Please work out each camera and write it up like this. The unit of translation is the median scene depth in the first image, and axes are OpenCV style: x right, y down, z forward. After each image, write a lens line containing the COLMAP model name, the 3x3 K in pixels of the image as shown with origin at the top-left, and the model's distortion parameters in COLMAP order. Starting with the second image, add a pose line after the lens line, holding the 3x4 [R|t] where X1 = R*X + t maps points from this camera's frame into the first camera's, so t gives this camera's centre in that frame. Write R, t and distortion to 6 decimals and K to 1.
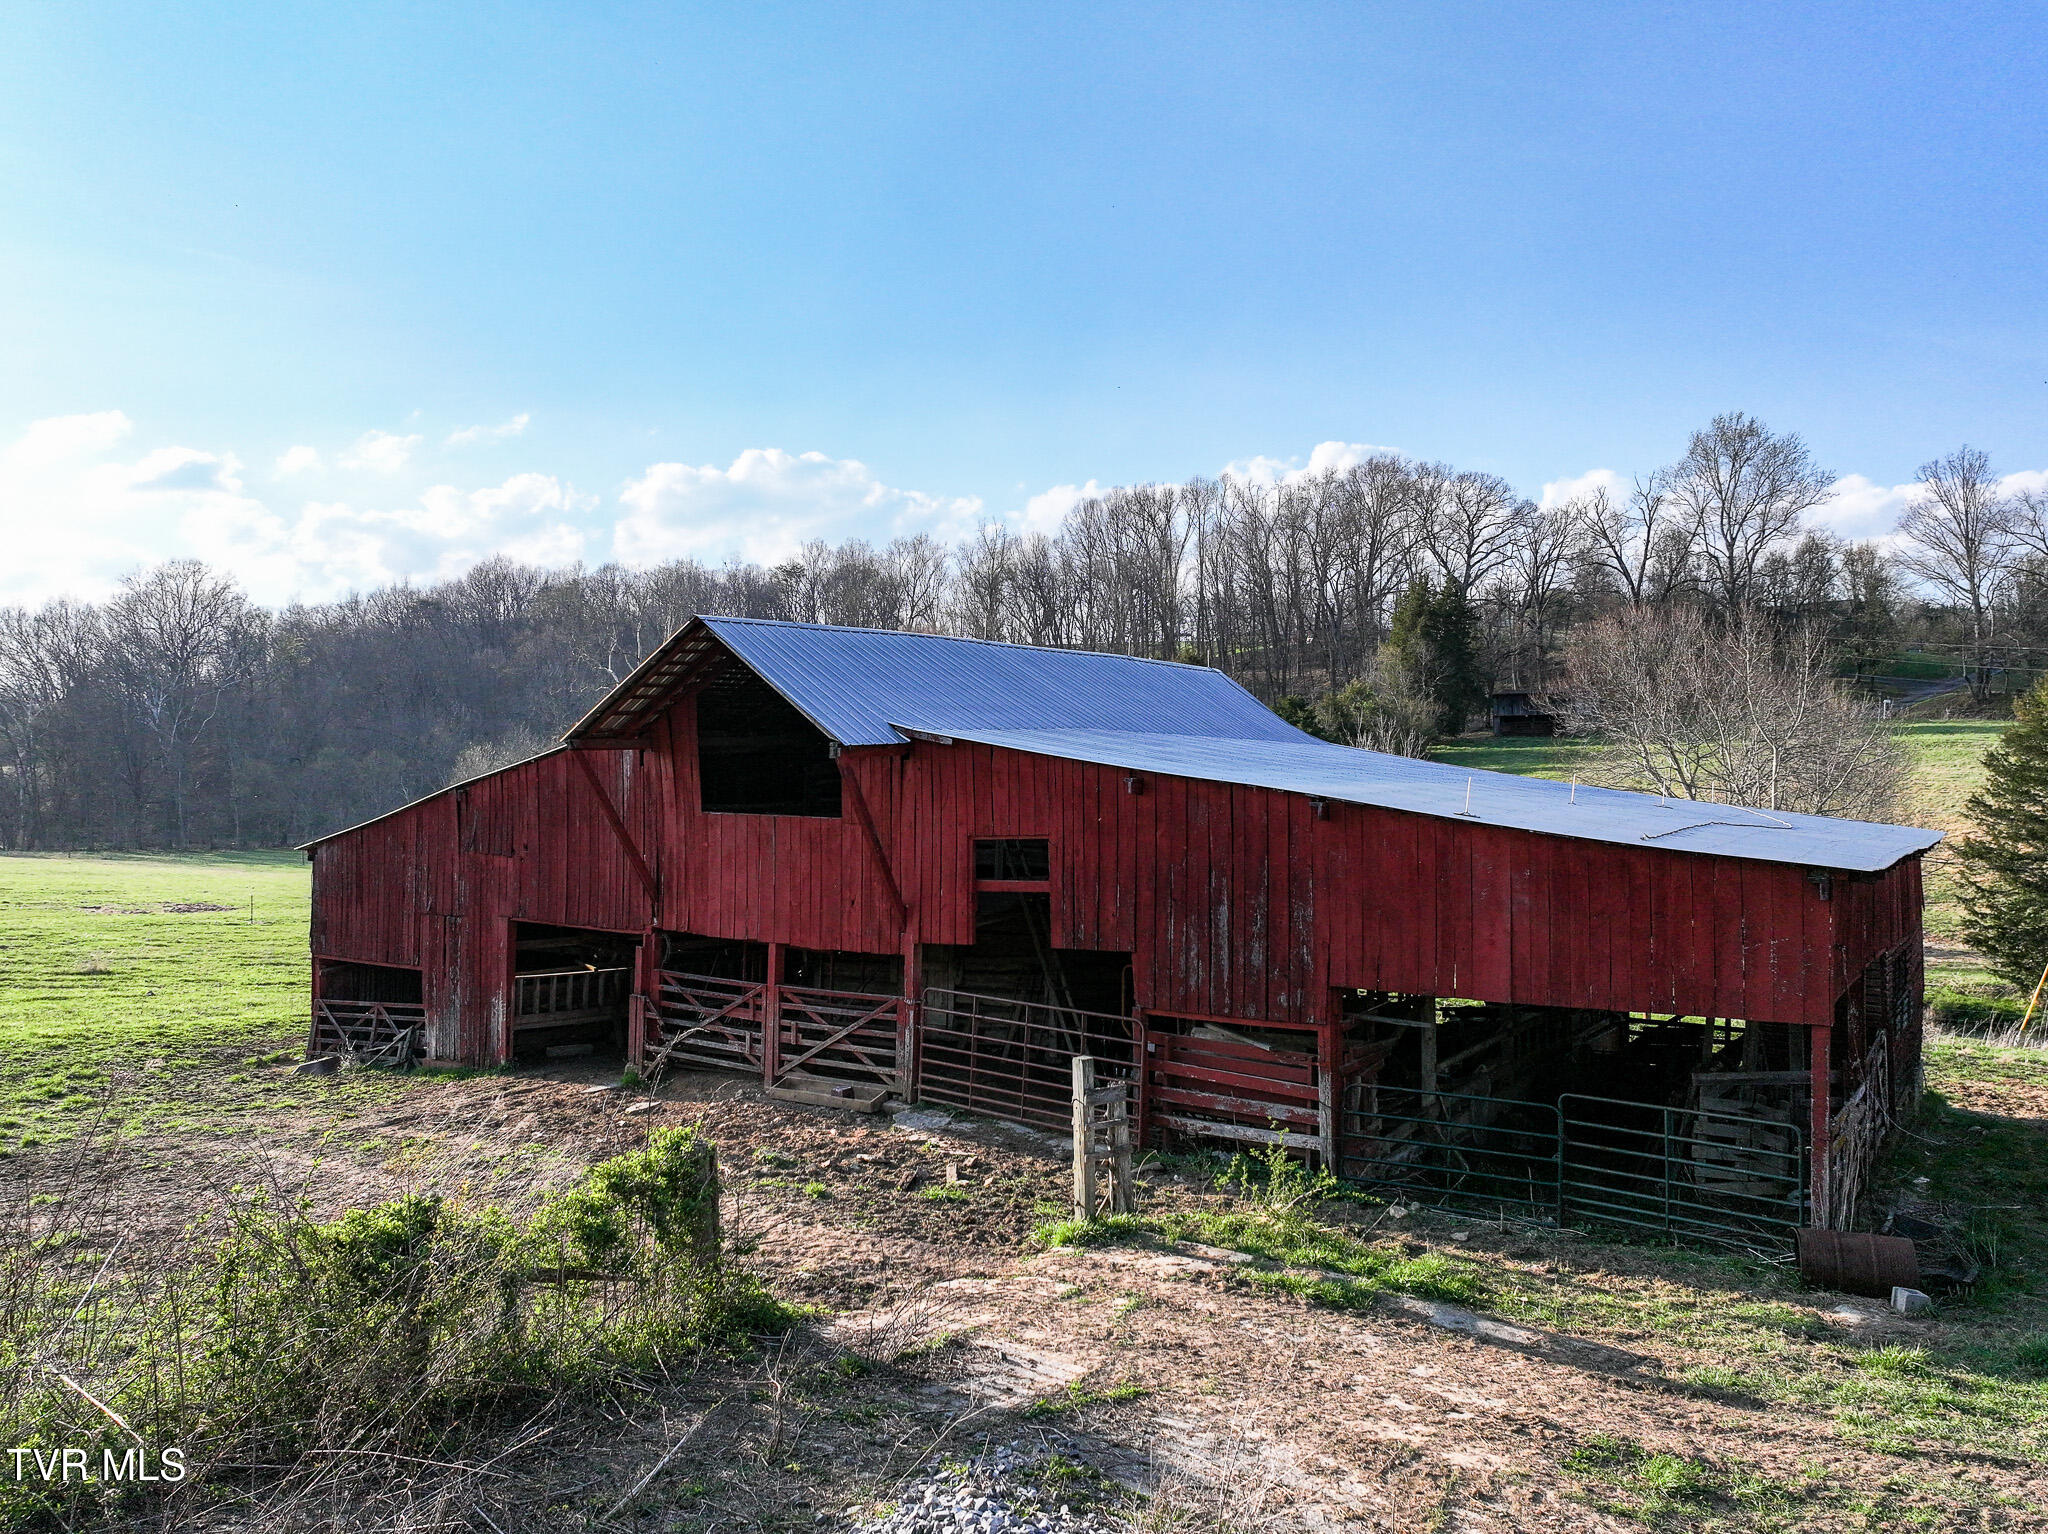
lens RADIAL K [[1443.6, 0, 1028.4], [0, 1443.6, 763.6], [0, 0, 1]] dist [0.003061, 0.008771]
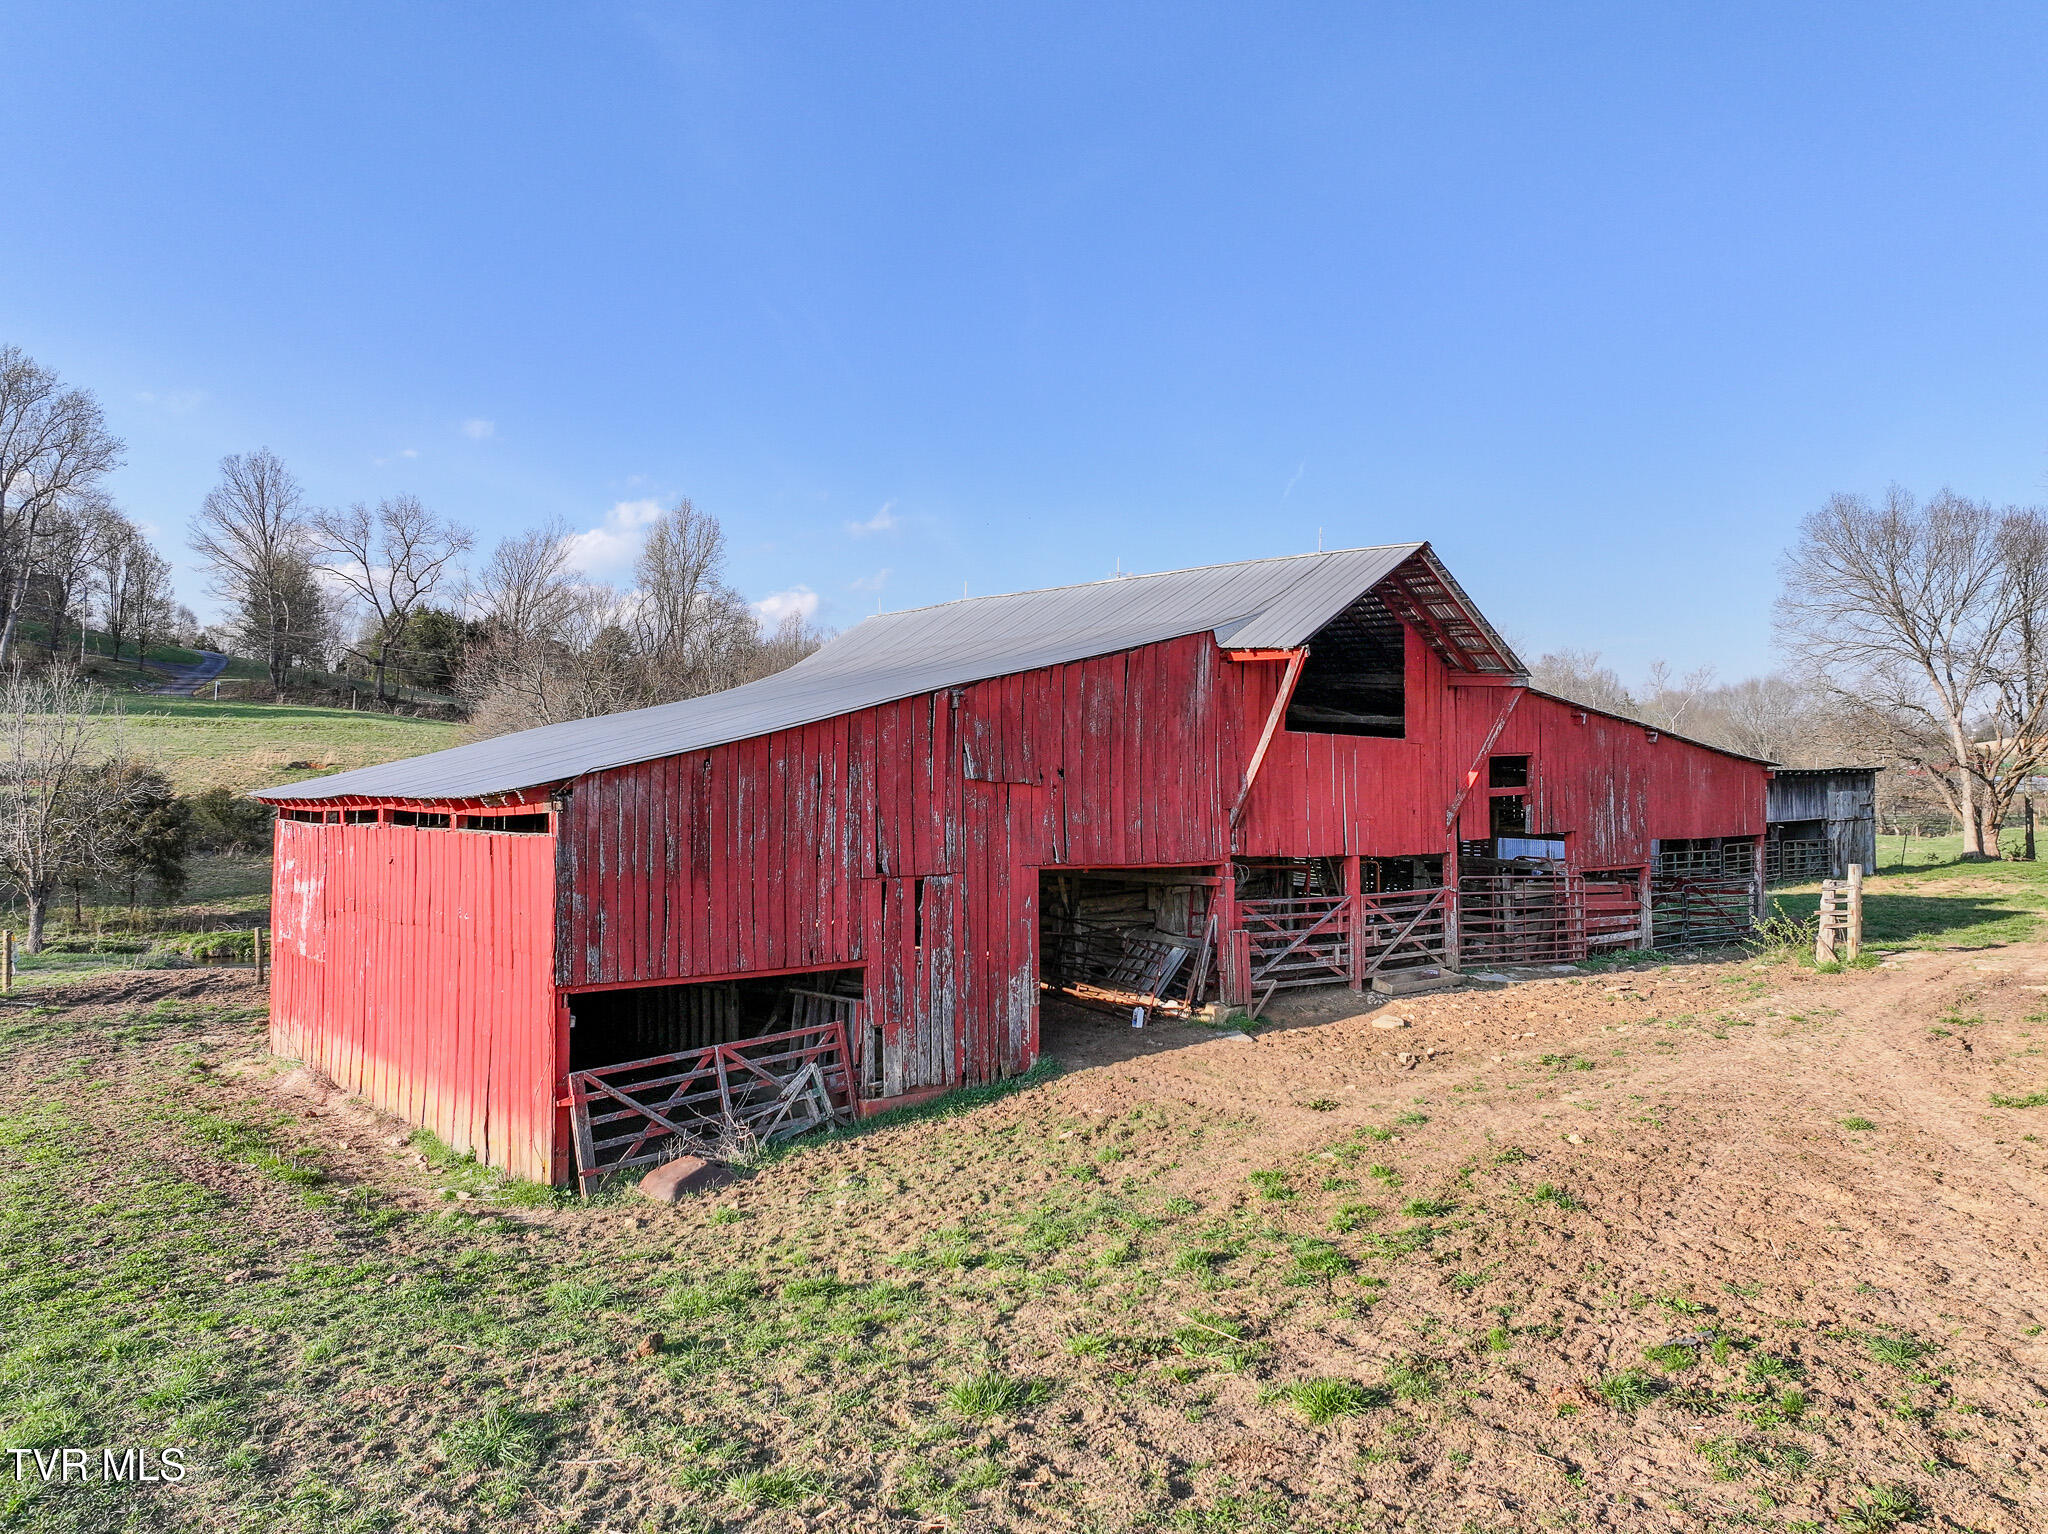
lens RADIAL K [[1443.6, 0, 1028.4], [0, 1443.6, 763.6], [0, 0, 1]] dist [0.003061, 0.008771]
pose [[0.296602, 0.011987, 0.954926, -1.240426], [-0.018042, 0.999813, -0.006947, 0.067623], [-0.954831, -0.015168, 0.296763, 0.903330]]
